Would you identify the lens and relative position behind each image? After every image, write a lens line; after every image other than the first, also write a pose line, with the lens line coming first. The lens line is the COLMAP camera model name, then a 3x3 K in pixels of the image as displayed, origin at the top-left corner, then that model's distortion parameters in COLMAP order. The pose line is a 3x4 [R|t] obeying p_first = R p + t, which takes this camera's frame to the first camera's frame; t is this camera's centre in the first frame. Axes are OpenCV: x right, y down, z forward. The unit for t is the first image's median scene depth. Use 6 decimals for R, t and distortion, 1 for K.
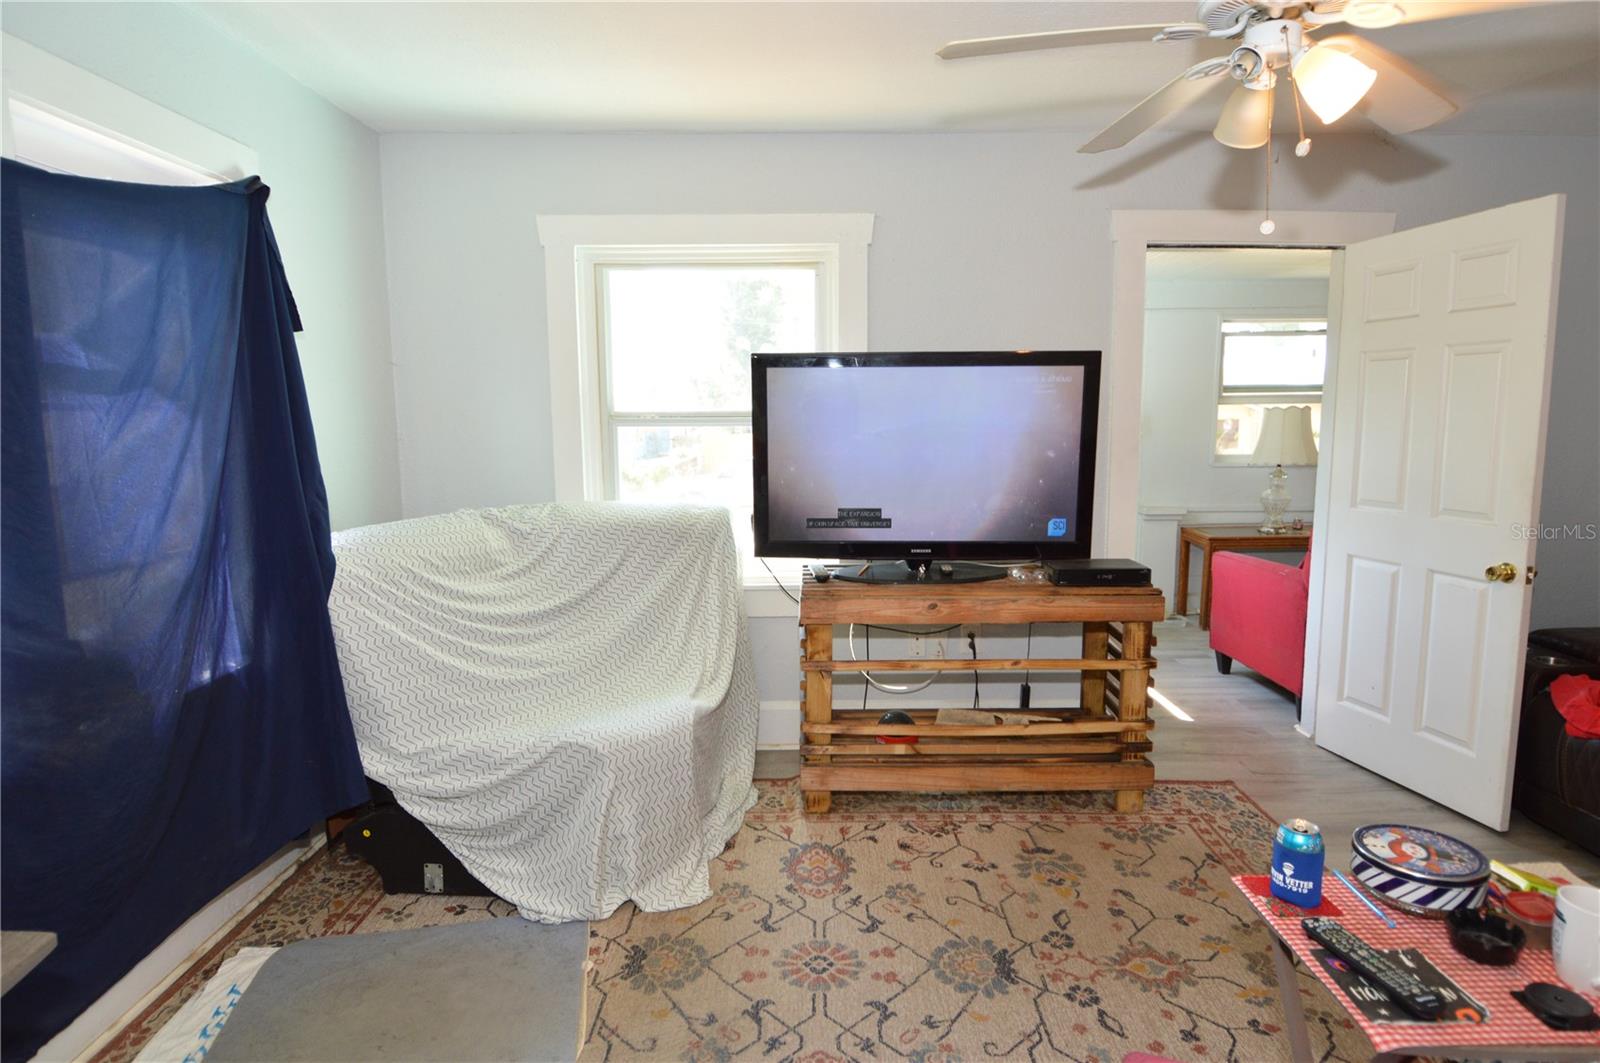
lens RADIAL K [[872.5, 0, 791.7], [0, 872.5, 523.2], [0, 0, 1]] dist [0.029165, -0.039194]
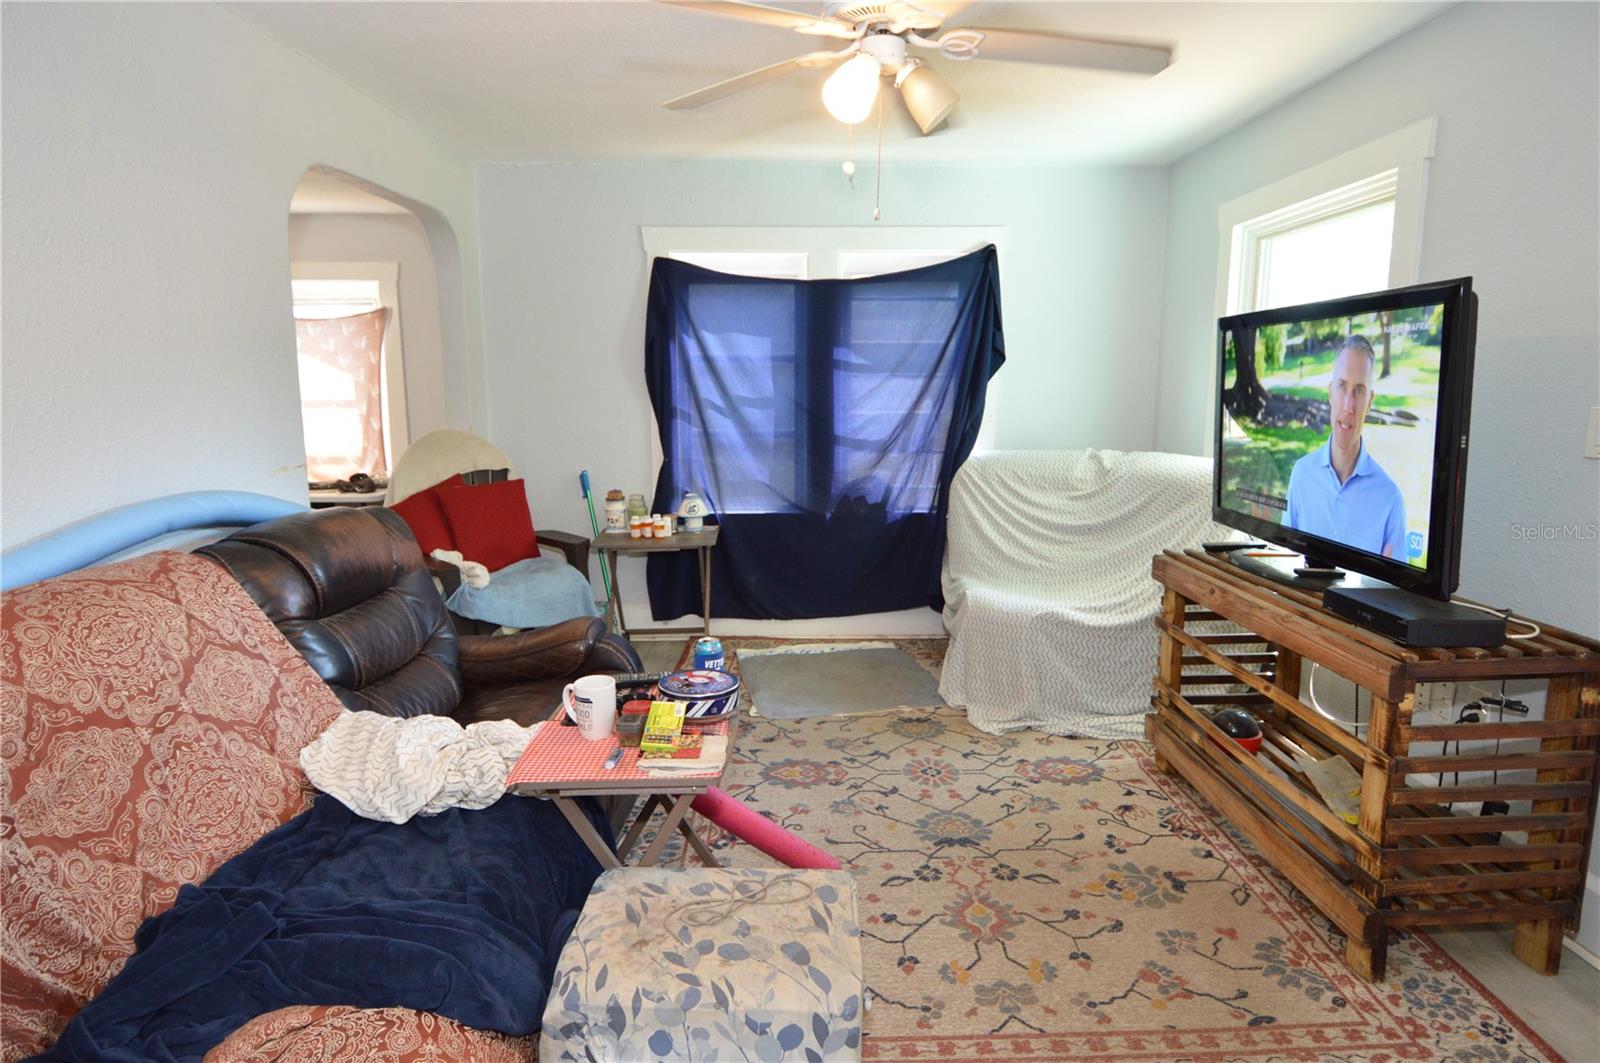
lens RADIAL K [[847.0, 0, 801.6], [0, 847.0, 523.1], [0, 0, 1]] dist [0.030624, -0.038582]
pose [[0.023382, 0.163810, -0.986215, 1.131005], [-0.126909, 0.978990, 0.159601, -0.068063], [0.991639, 0.121428, 0.043679, 0.593963]]
